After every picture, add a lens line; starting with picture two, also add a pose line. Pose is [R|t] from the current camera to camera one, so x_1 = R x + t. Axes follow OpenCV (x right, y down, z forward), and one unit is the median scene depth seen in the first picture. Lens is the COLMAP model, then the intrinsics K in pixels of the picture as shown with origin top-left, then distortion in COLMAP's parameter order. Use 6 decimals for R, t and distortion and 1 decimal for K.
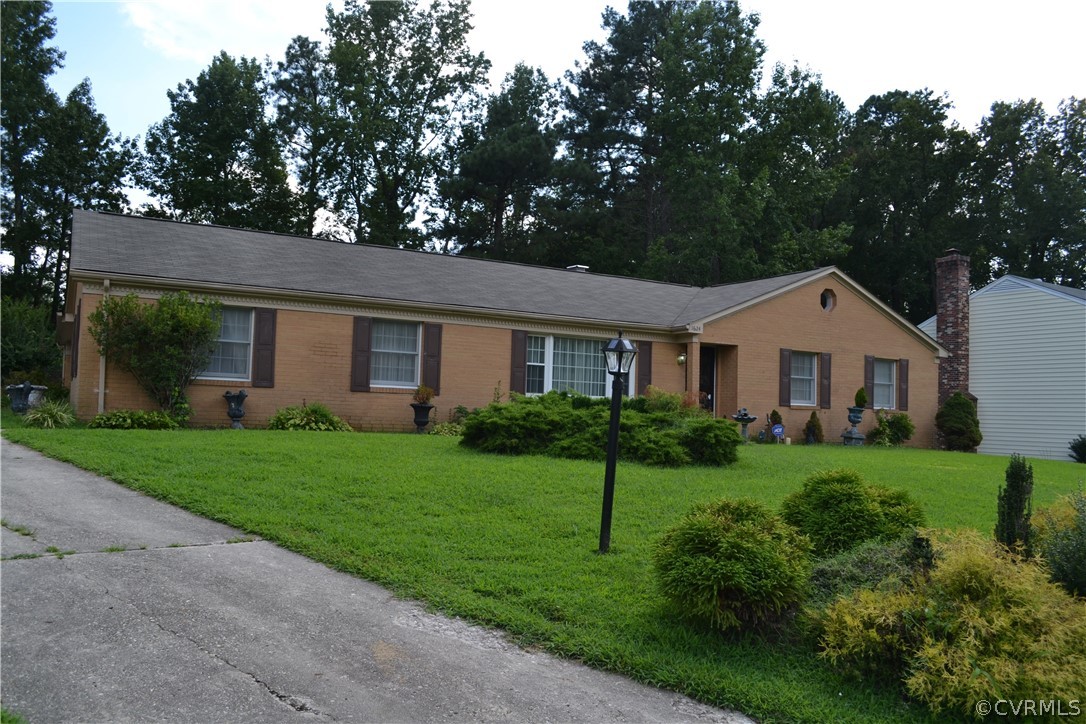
lens RADIAL K [[894.4, 0, 560.7], [0, 894.4, 365.4], [0, 0, 1]] dist [-0.088734, 0.001256]
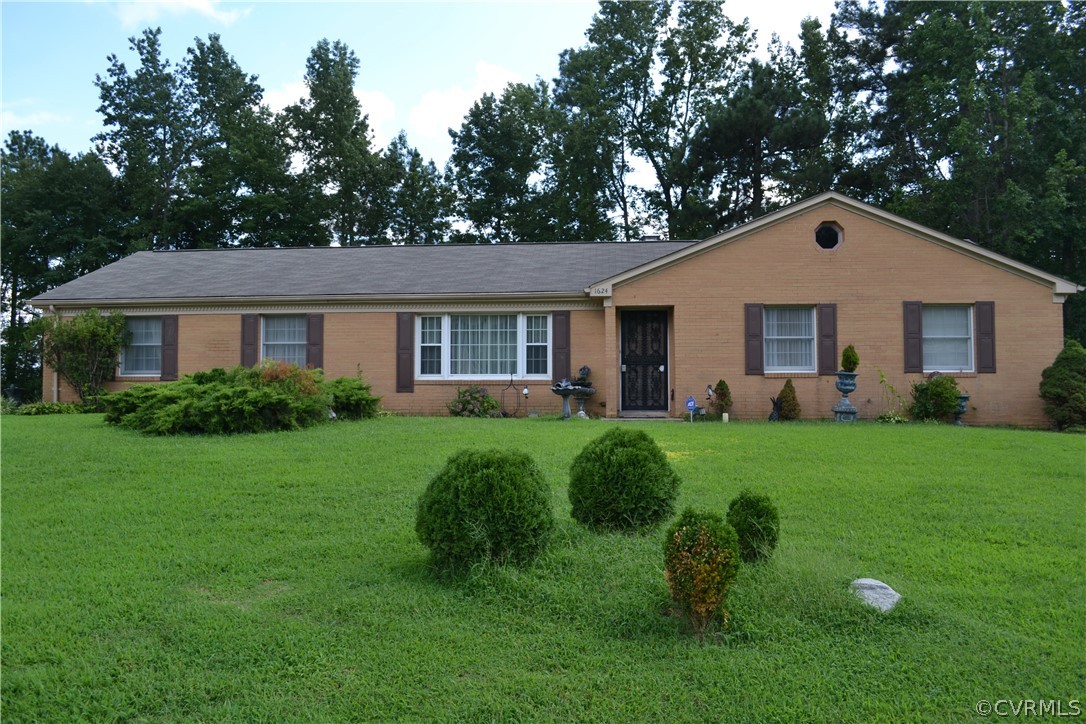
lens RADIAL K [[874.0, 0, 538.4], [0, 874.0, 363.9], [0, 0, 1]] dist [-0.082237, 0.009456]
pose [[0.811316, -0.057333, -0.581790, 0.601011], [0.059887, 0.998095, -0.014843, 0.039385], [0.581533, -0.022799, 0.813203, 0.269301]]
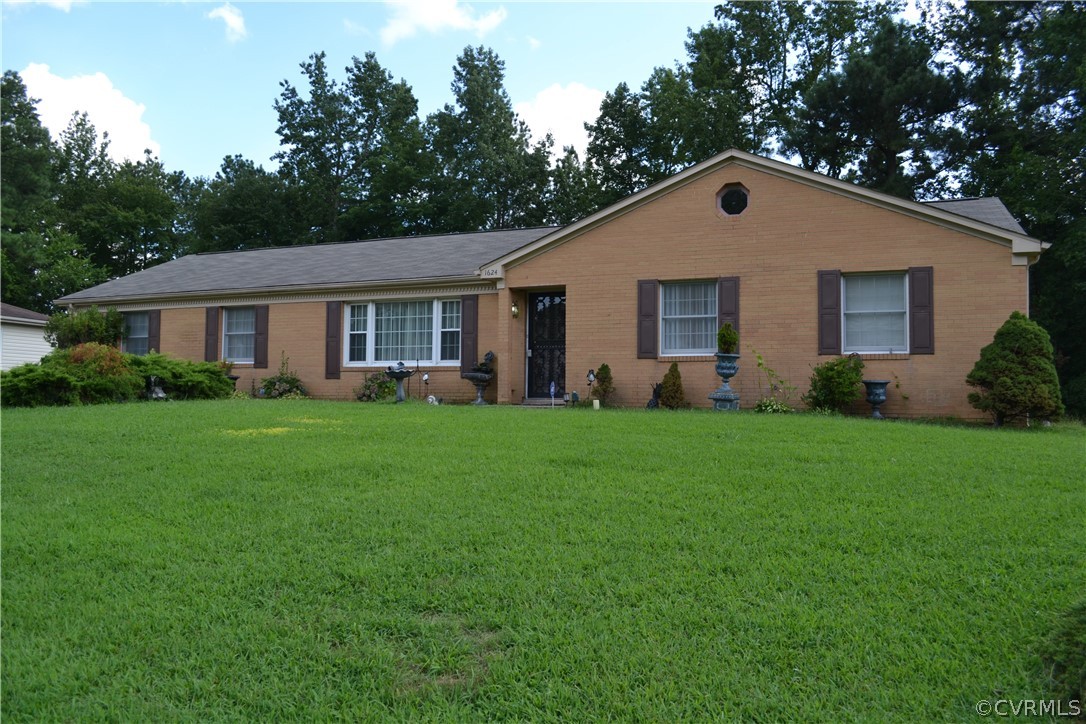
lens RADIAL K [[874.0, 0, 538.4], [0, 874.0, 363.9], [0, 0, 1]] dist [-0.082237, 0.009456]
pose [[0.596814, -0.061607, -0.800011, 0.838576], [0.057711, 0.997762, -0.033783, 0.075604], [0.800301, -0.026007, 0.599034, 0.545939]]
